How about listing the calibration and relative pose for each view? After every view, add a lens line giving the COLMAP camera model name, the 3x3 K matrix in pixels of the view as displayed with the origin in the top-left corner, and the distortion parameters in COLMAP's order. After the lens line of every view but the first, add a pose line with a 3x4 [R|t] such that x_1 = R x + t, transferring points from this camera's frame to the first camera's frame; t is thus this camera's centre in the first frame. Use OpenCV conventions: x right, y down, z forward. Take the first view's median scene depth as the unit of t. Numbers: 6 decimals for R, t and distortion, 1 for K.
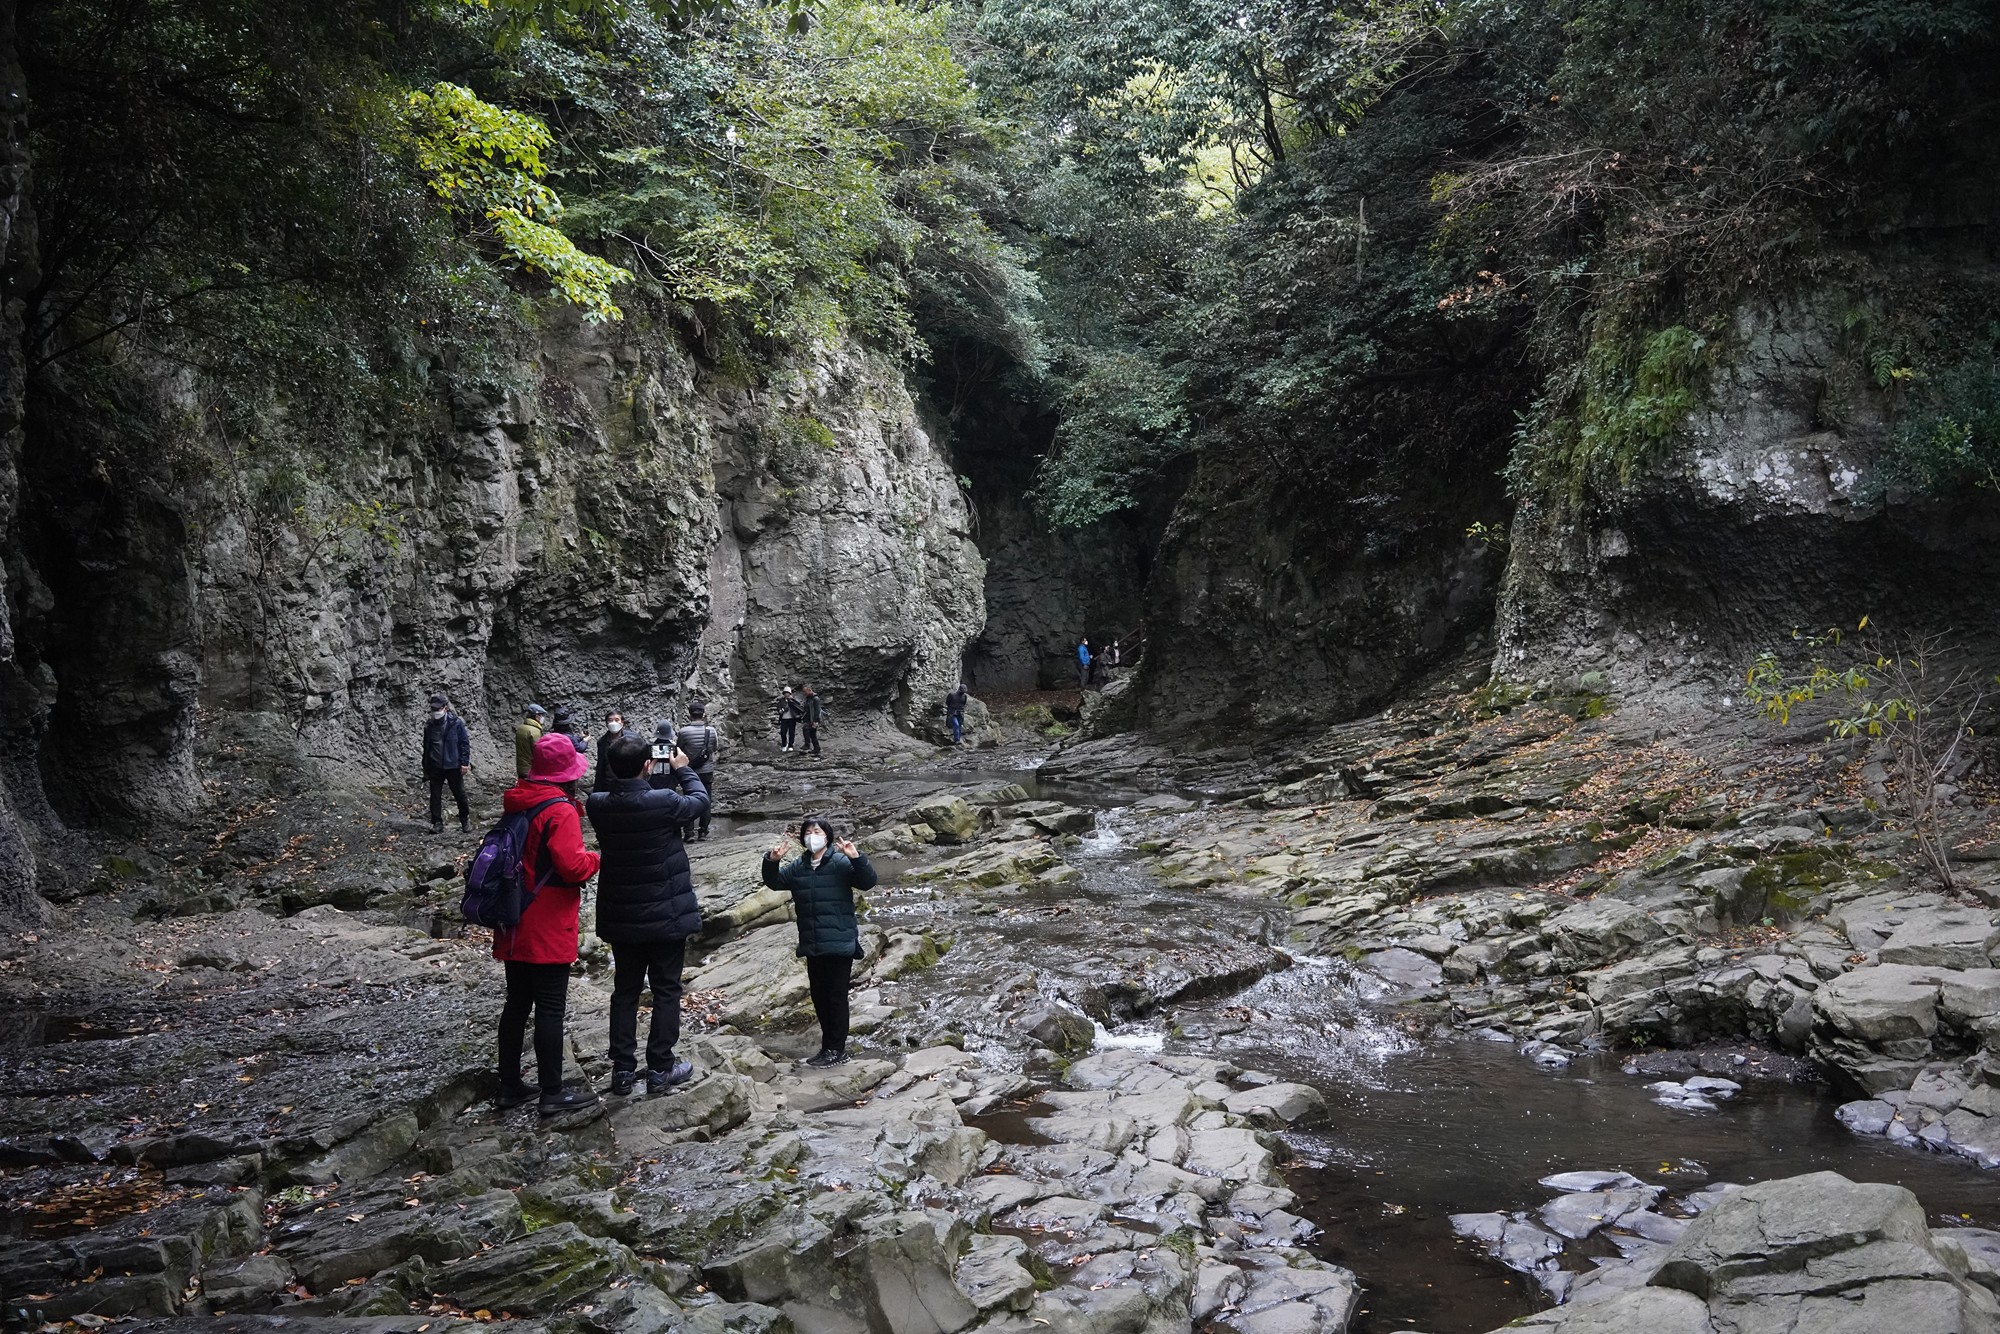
lens RADIAL K [[2015.7, 0, 987.6], [0, 2015.7, 683.4], [0, 0, 1]] dist [0.057813, -0.263261]
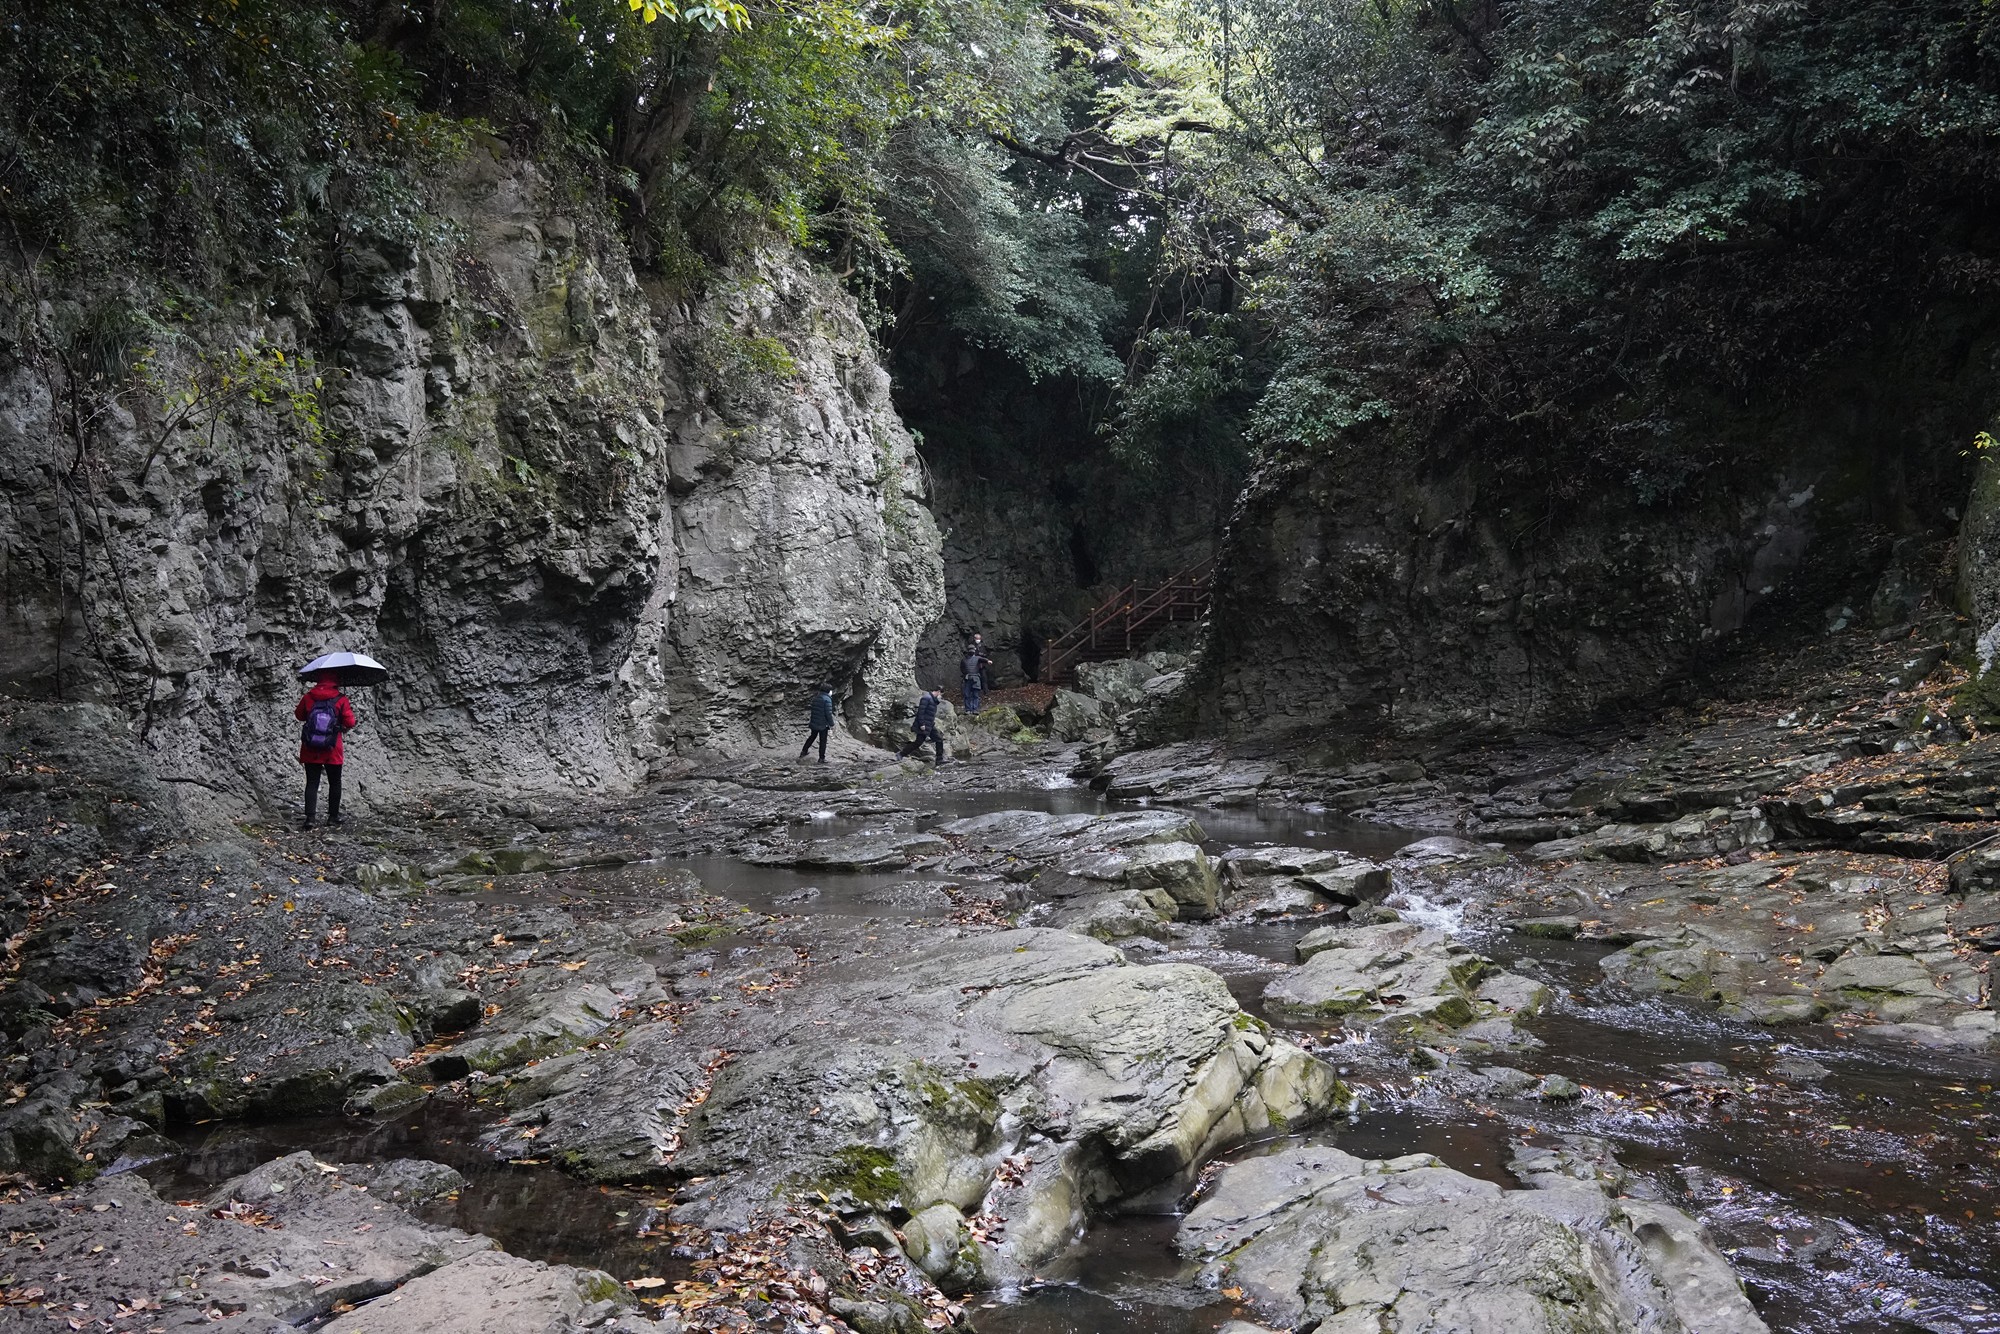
lens RADIAL K [[2015.7, 0, 987.6], [0, 2015.7, 683.4], [0, 0, 1]] dist [0.057813, -0.263261]
pose [[0.994253, 0.008446, 0.106720, -0.116840], [-0.008241, 0.999963, -0.002360, 0.005501], [-0.106736, 0.001467, 0.994286, 0.287650]]
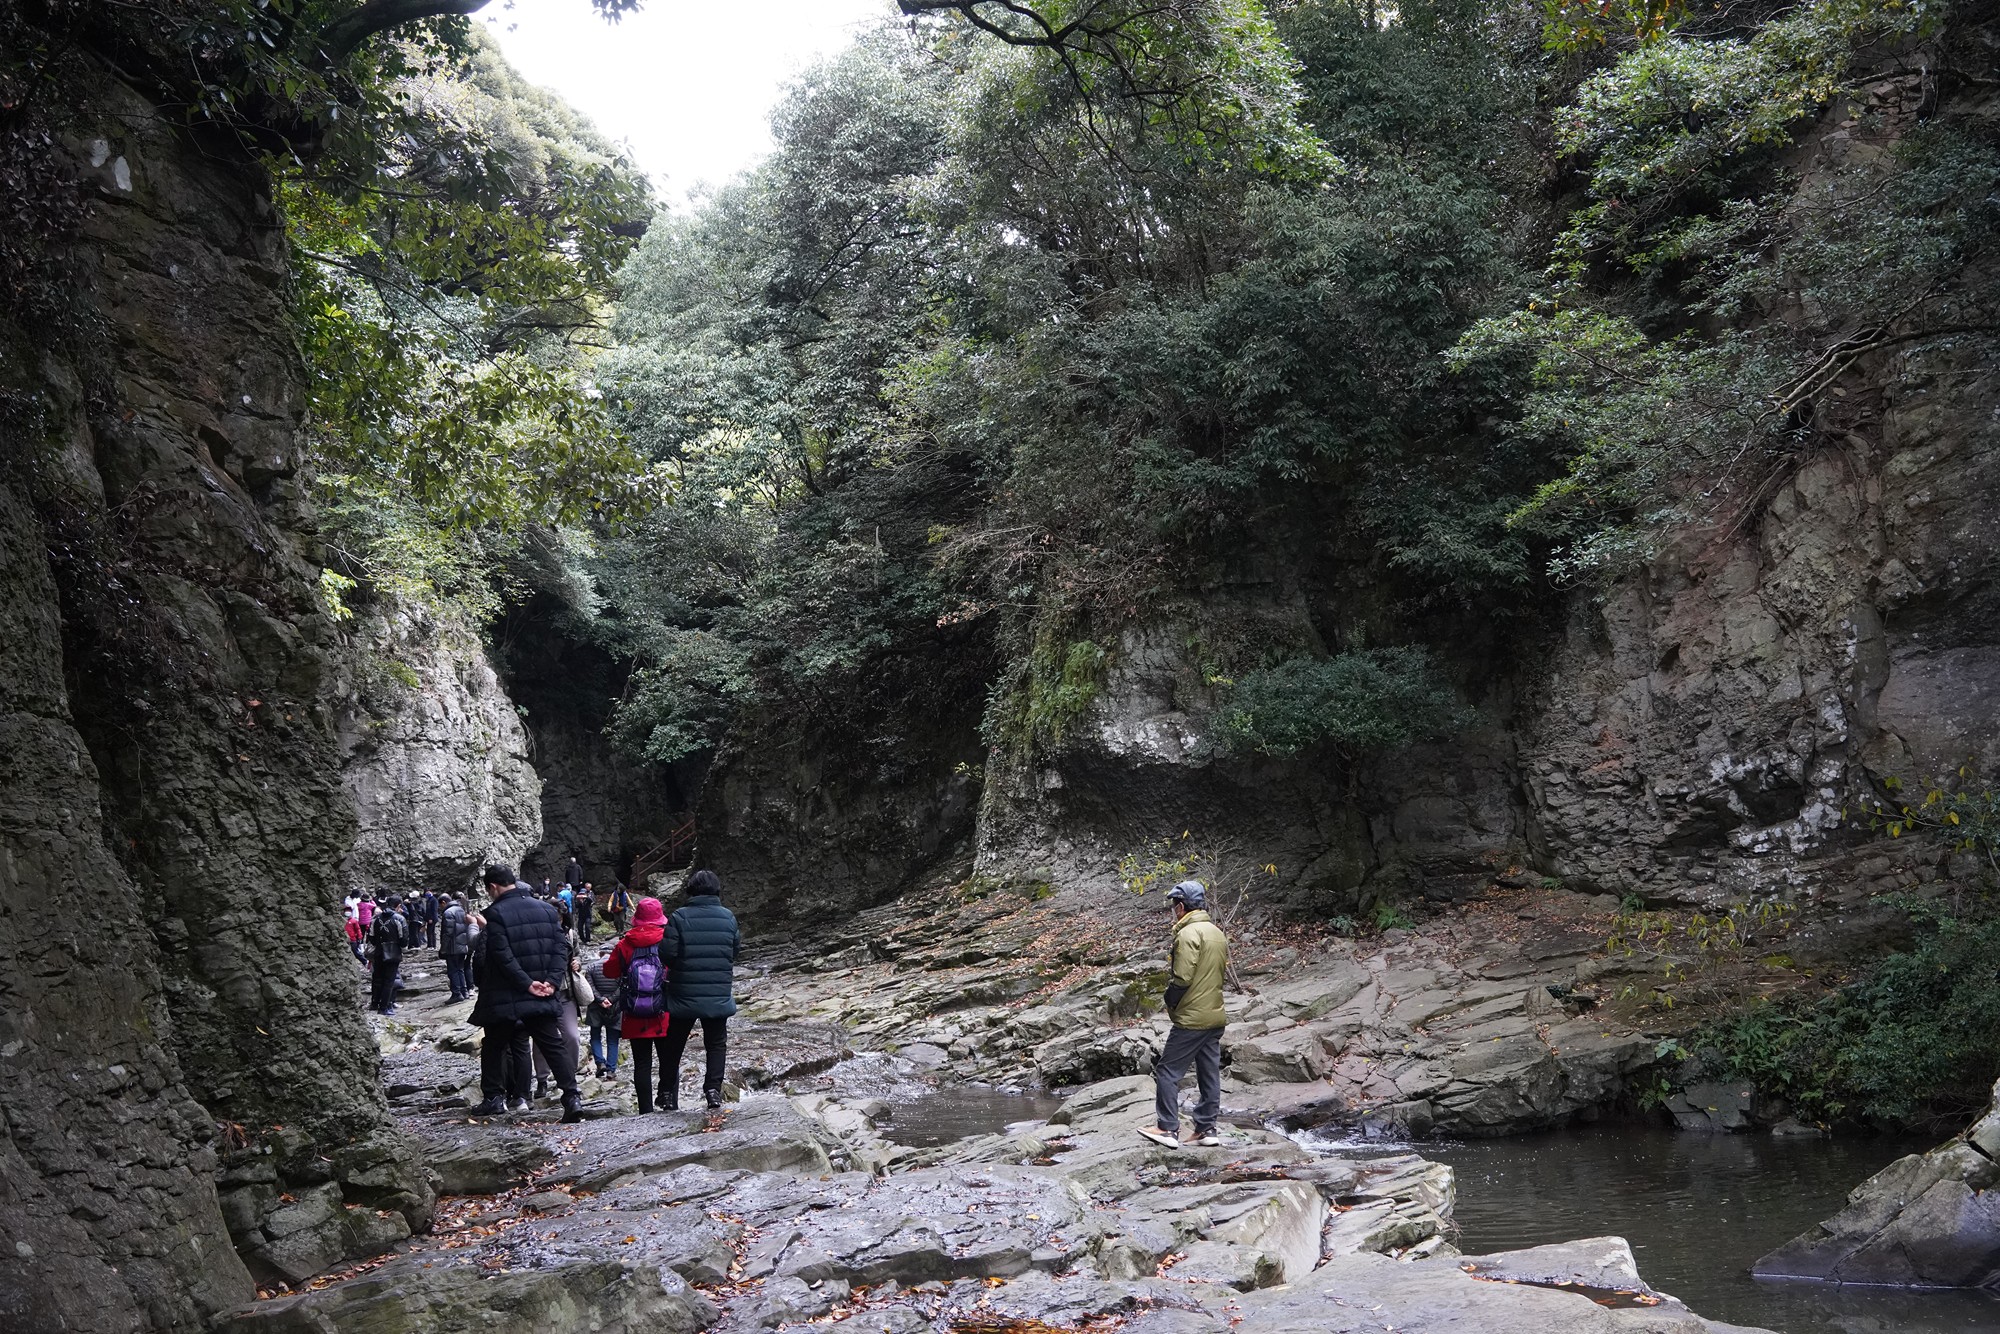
lens RADIAL K [[2015.7, 0, 987.6], [0, 2015.7, 683.4], [0, 0, 1]] dist [0.057813, -0.263261]
pose [[0.968174, 0.009005, 0.250115, -0.071067], [0.016626, 0.994831, -0.100178, 0.005182], [-0.249724, 0.101148, 0.963020, -0.278870]]
